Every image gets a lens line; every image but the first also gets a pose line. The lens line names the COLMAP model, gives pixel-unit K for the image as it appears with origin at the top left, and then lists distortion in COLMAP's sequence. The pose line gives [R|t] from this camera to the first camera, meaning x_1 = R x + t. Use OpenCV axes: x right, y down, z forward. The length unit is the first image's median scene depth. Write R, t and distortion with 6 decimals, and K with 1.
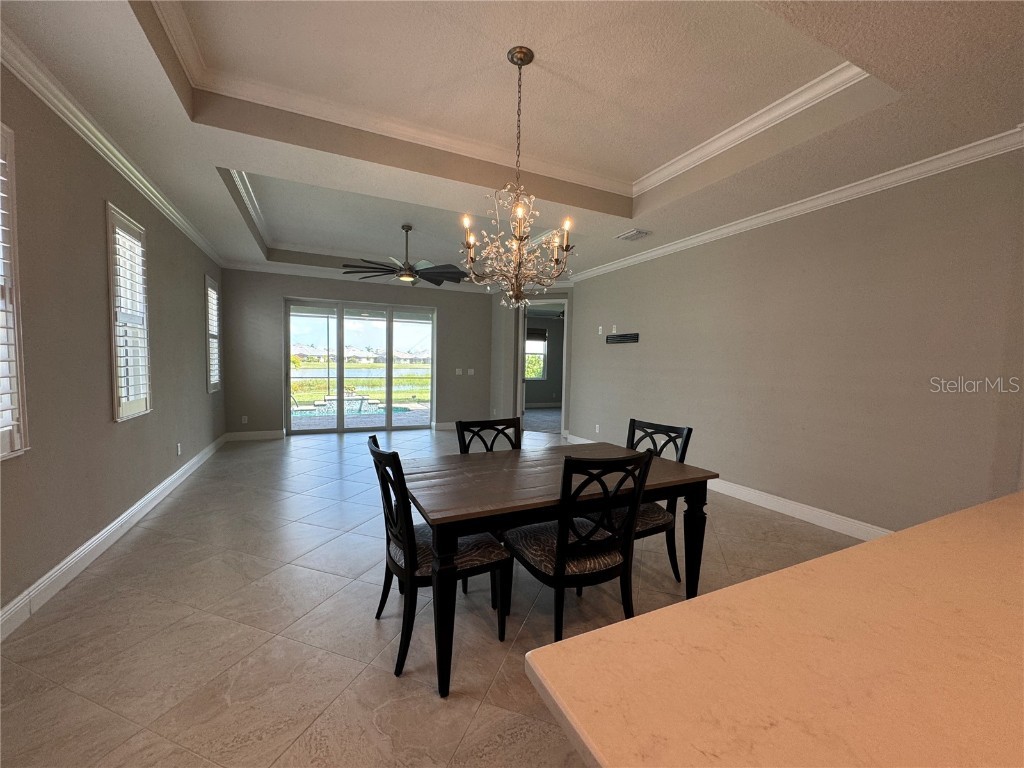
lens RADIAL K [[408.0, 0, 505.6], [0, 408.0, 387.9], [0, 0, 1]] dist [-0.001737, -0.000163]
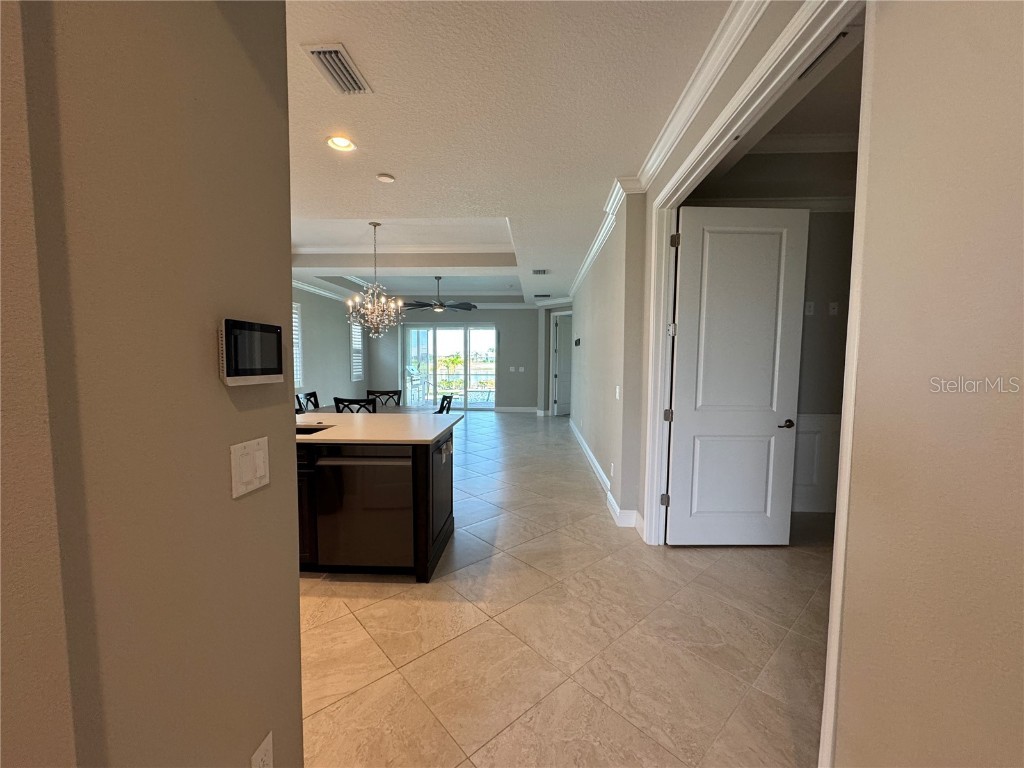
lens RADIAL K [[408.0, 0, 509.9], [0, 408.0, 385.8], [0, 0, 1]] dist [-0.001737, -0.000163]
pose [[0.881529, 0.015620, -0.471872, 0.620520], [-0.018025, 0.999837, -0.000577, 0.018644], [0.471786, 0.009014, 0.881667, -0.217015]]
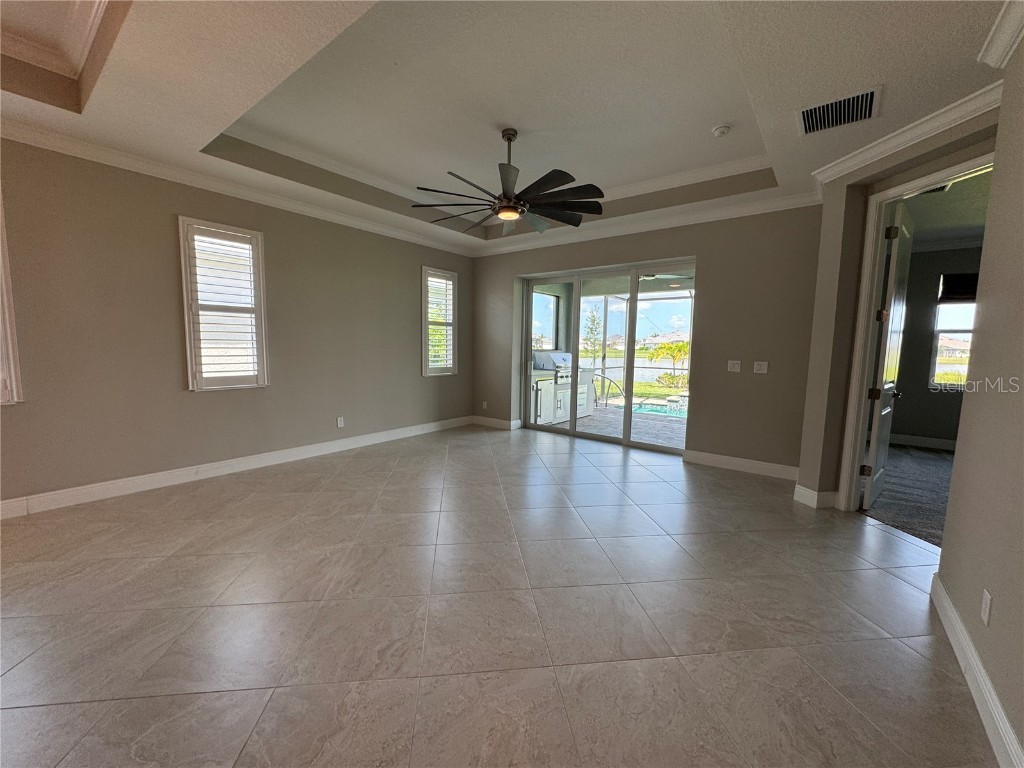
lens RADIAL K [[408.0, 0, 512.7], [0, 408.0, 383.1], [0, 0, 1]] dist [-0.001737, -0.000163]
pose [[0.462838, 0.075911, -0.883186, 0.283231], [-0.066890, 0.996477, 0.050595, -0.032190], [0.883915, 0.035659, 0.466285, 0.593515]]
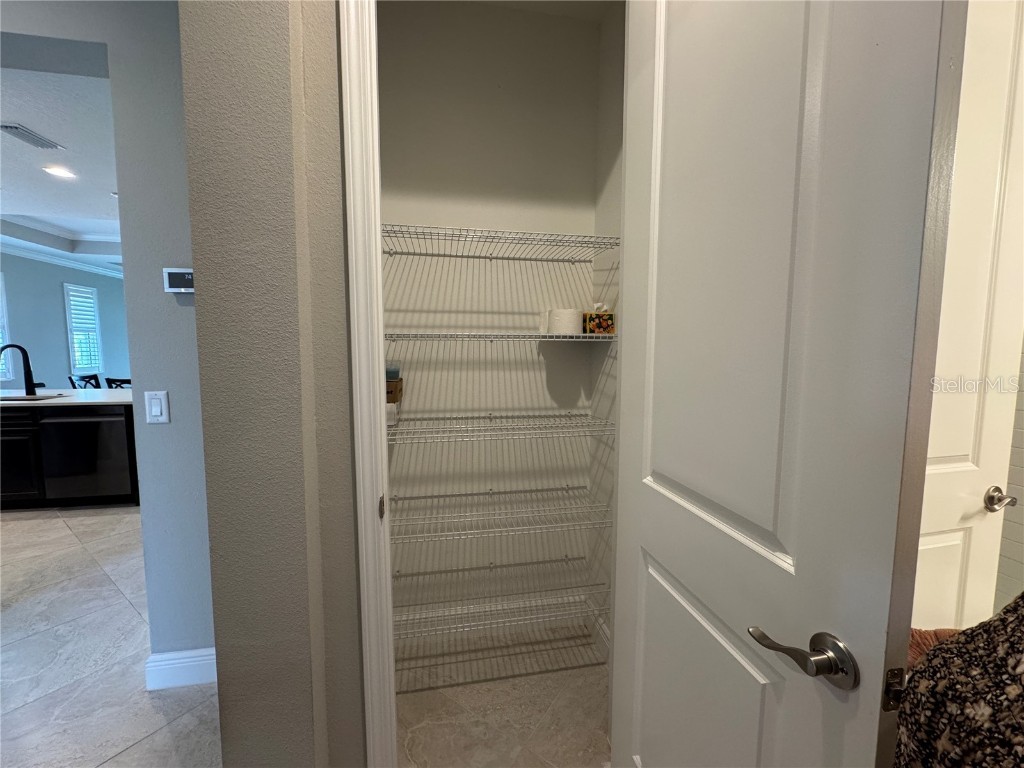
lens RADIAL K [[408.0, 0, 513.2], [0, 408.0, 383.9], [0, 0, 1]] dist [-0.001737, -0.000163]
pose [[0.970168, 0.013796, -0.242040, 0.964332], [-0.009940, 0.999804, 0.017145, 0.033527], [0.242229, -0.014228, 0.970115, -0.308651]]
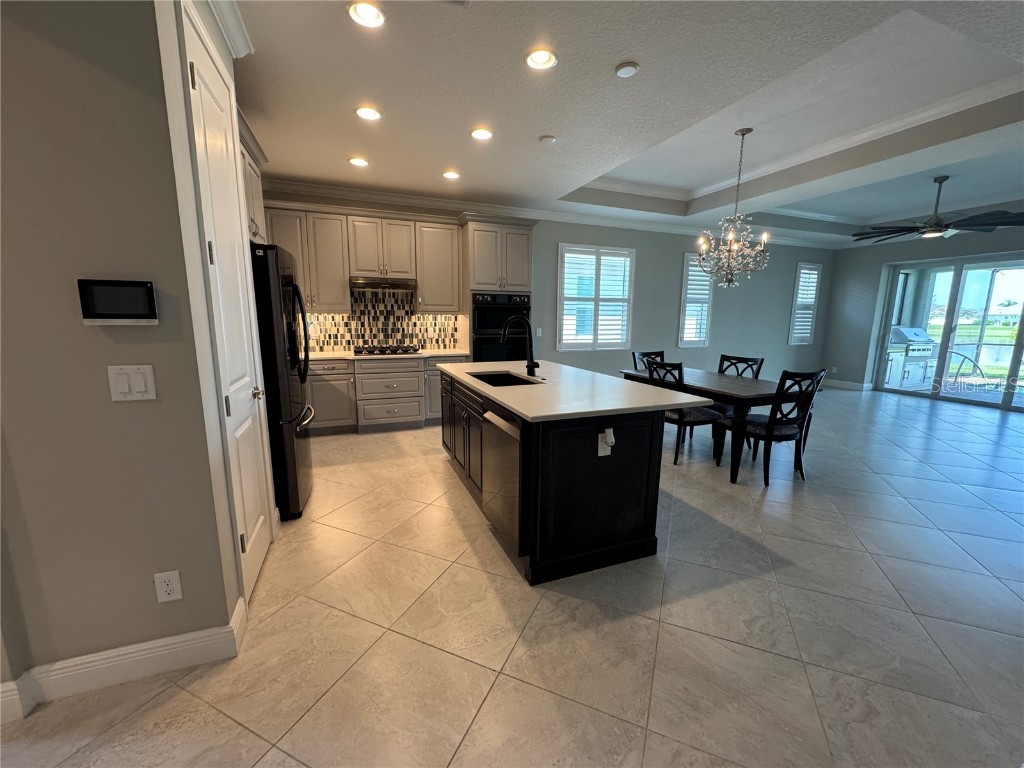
lens RADIAL K [[408.0, 0, 510.7], [0, 408.0, 385.0], [0, 0, 1]] dist [-0.001737, -0.000163]
pose [[-0.058172, 0.149429, -0.987060, 0.665337], [-0.072875, 0.985461, 0.153482, 0.003623], [0.995643, 0.080860, -0.046437, 0.074845]]
